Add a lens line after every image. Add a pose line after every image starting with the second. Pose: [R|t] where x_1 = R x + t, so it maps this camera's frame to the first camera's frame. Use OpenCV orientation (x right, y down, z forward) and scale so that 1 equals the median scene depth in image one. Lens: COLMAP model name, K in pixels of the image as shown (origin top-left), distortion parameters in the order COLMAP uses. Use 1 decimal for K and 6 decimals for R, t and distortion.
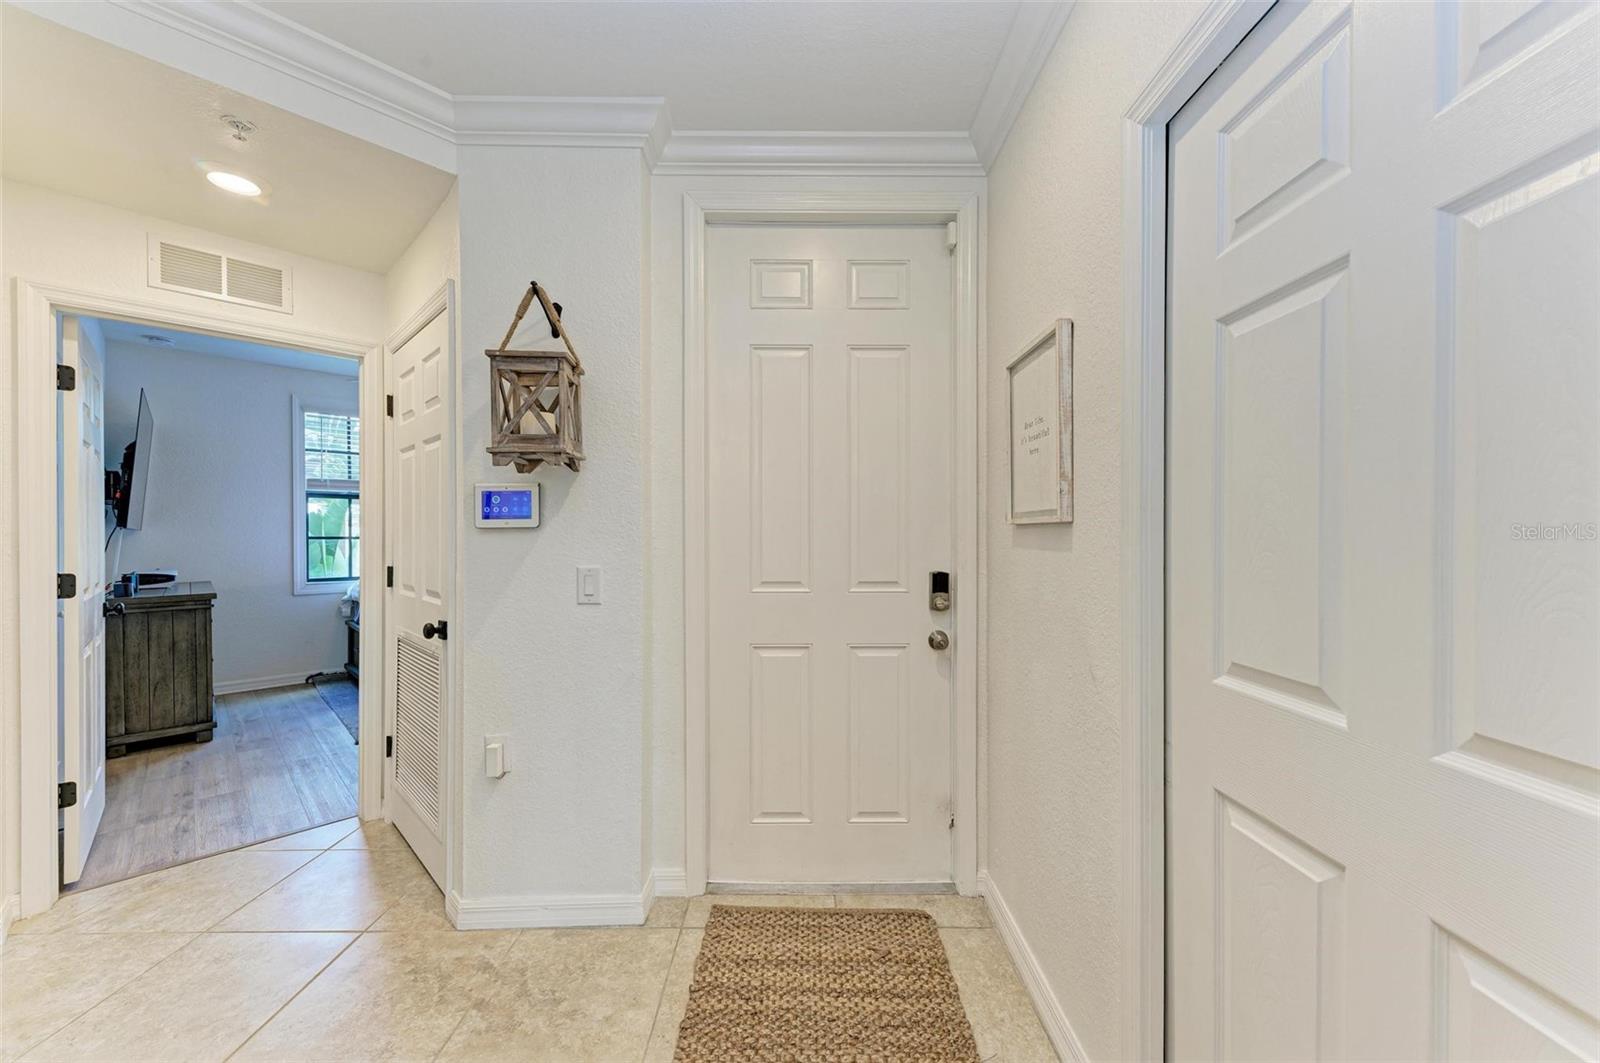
lens RADIAL K [[600.0, 0, 805.1], [0, 600.0, 536.3], [0, 0, 1]] dist [0.006655, -0.000231]
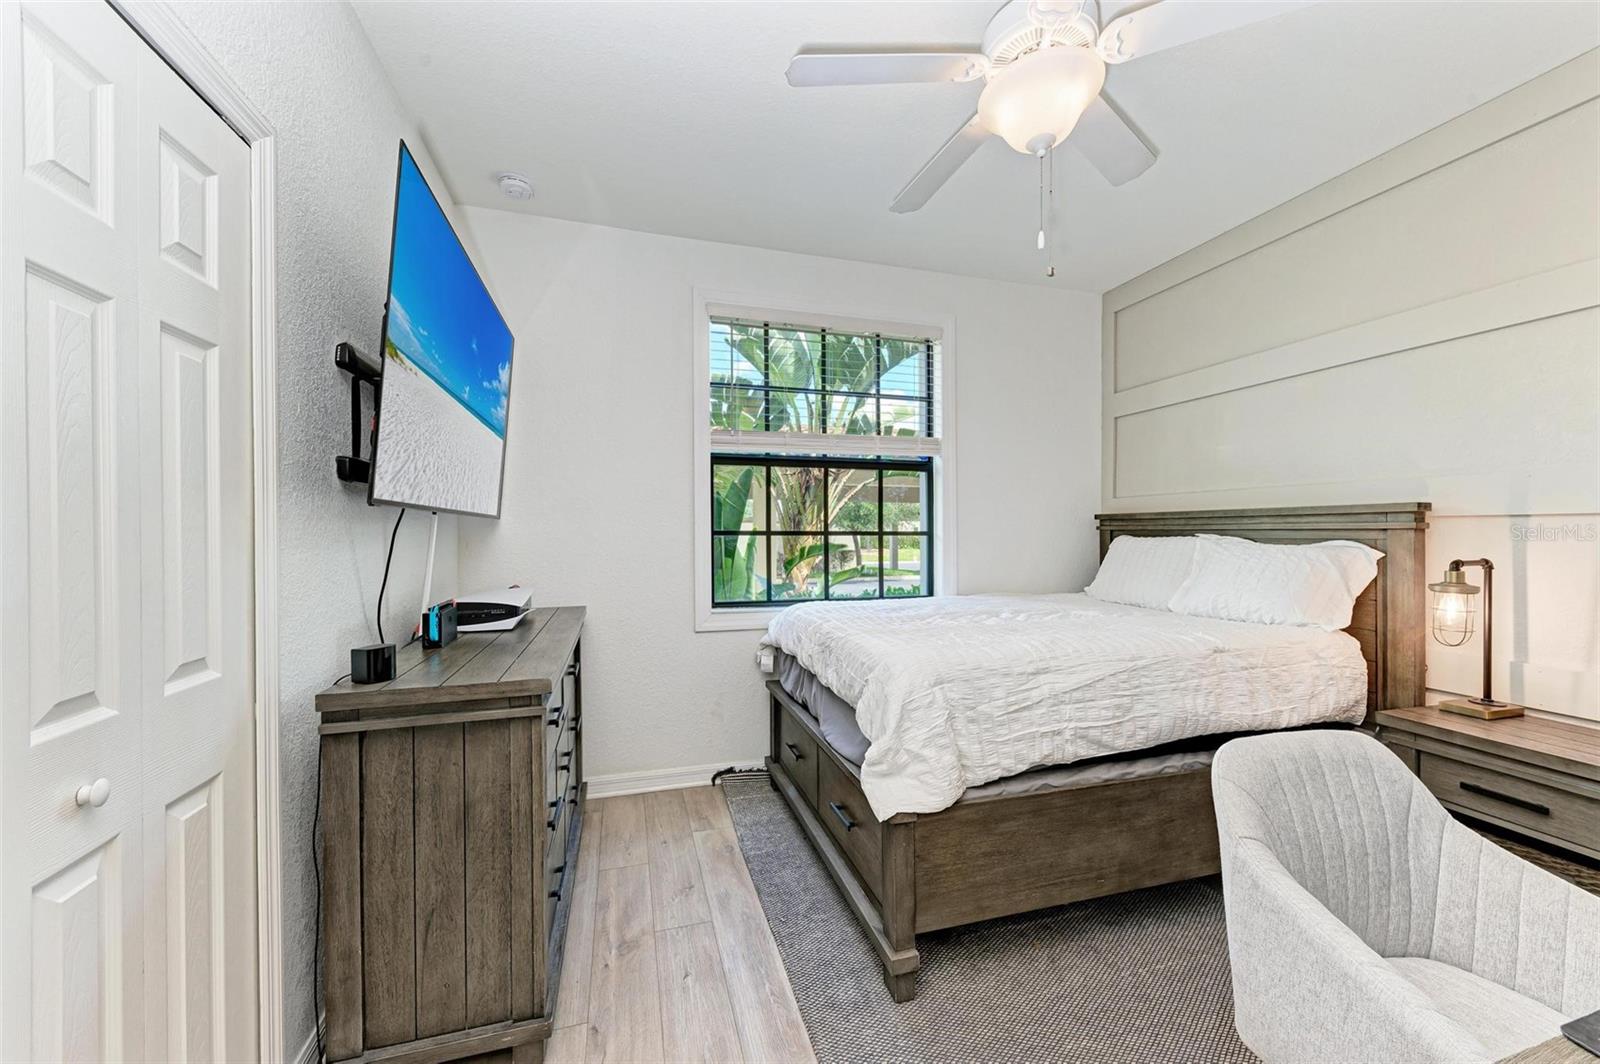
lens RADIAL K [[600.0, 0, 805.1], [0, 600.0, 536.8], [0, 0, 1]] dist [0.006655, -0.000231]
pose [[0.875506, 0.008670, -0.483130, -0.667548], [-0.008427, 0.999961, 0.002673, 0.005278], [0.483134, 0.001731, 0.875545, 0.759323]]
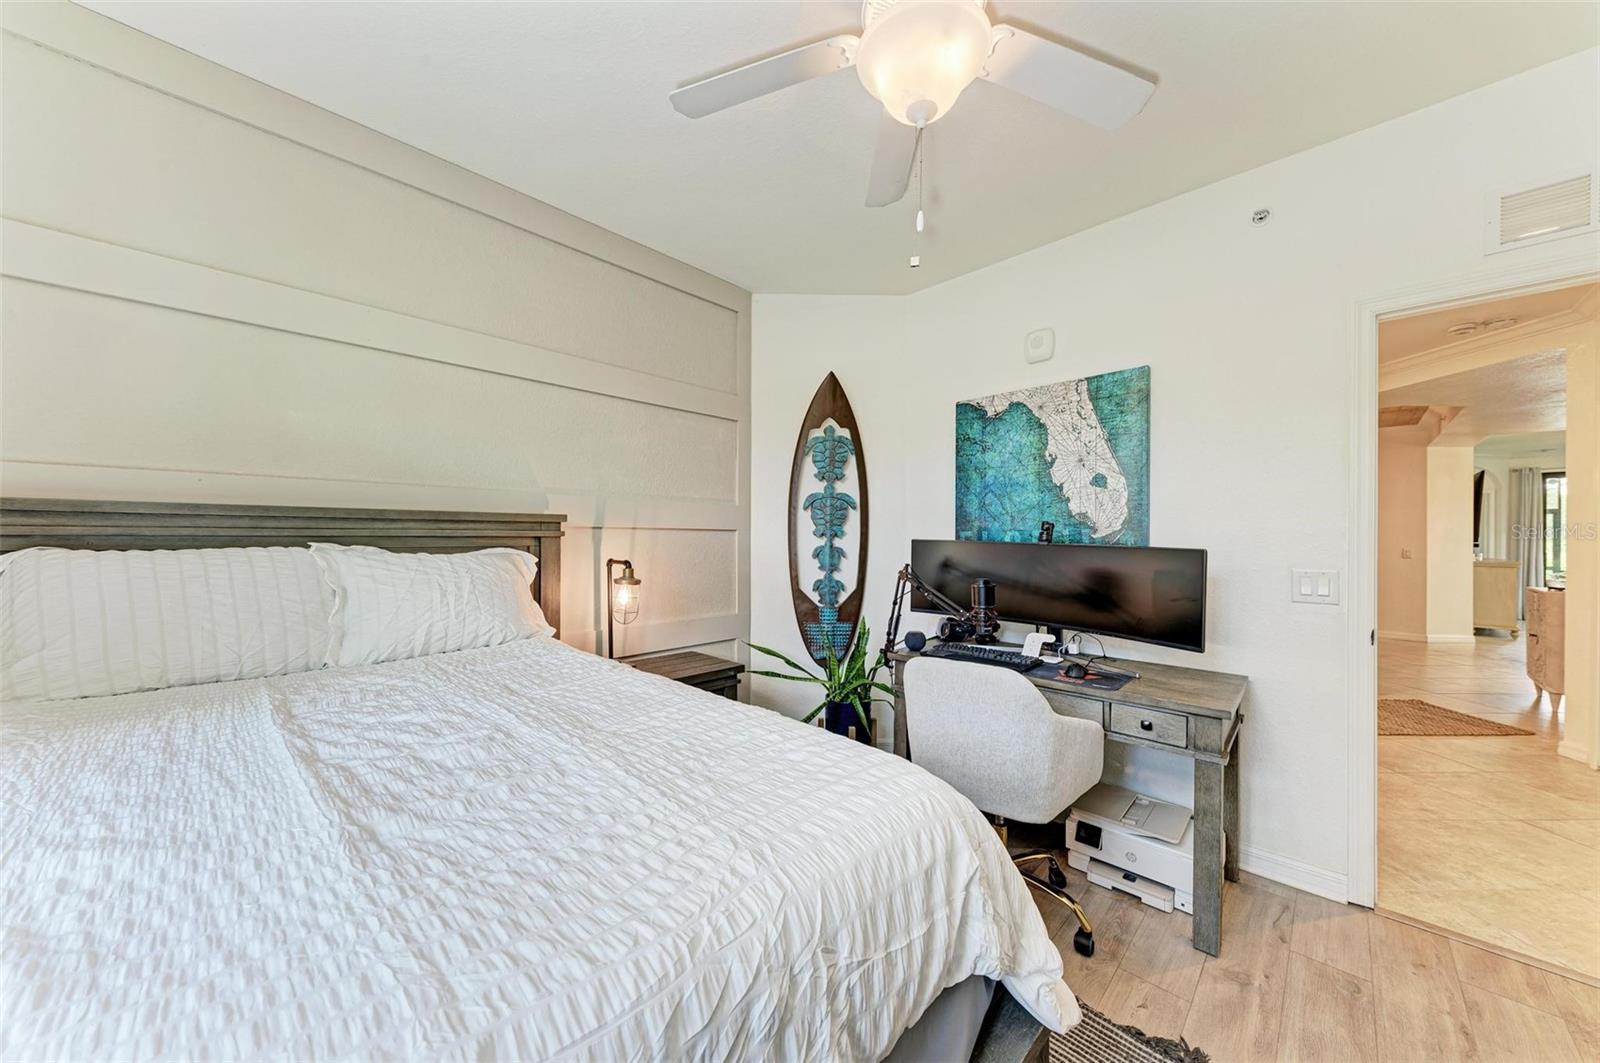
lens RADIAL K [[552.4, 0, 800.0], [0, 552.4, 531.5], [0, 0, 1]] dist [0.000038, 0.000002]
pose [[0.003577, 0.014220, 0.999892, -1.008558], [0.009633, 0.999852, -0.014254, 0.000875], [-0.999947, 0.009683, 0.003439, 1.205519]]
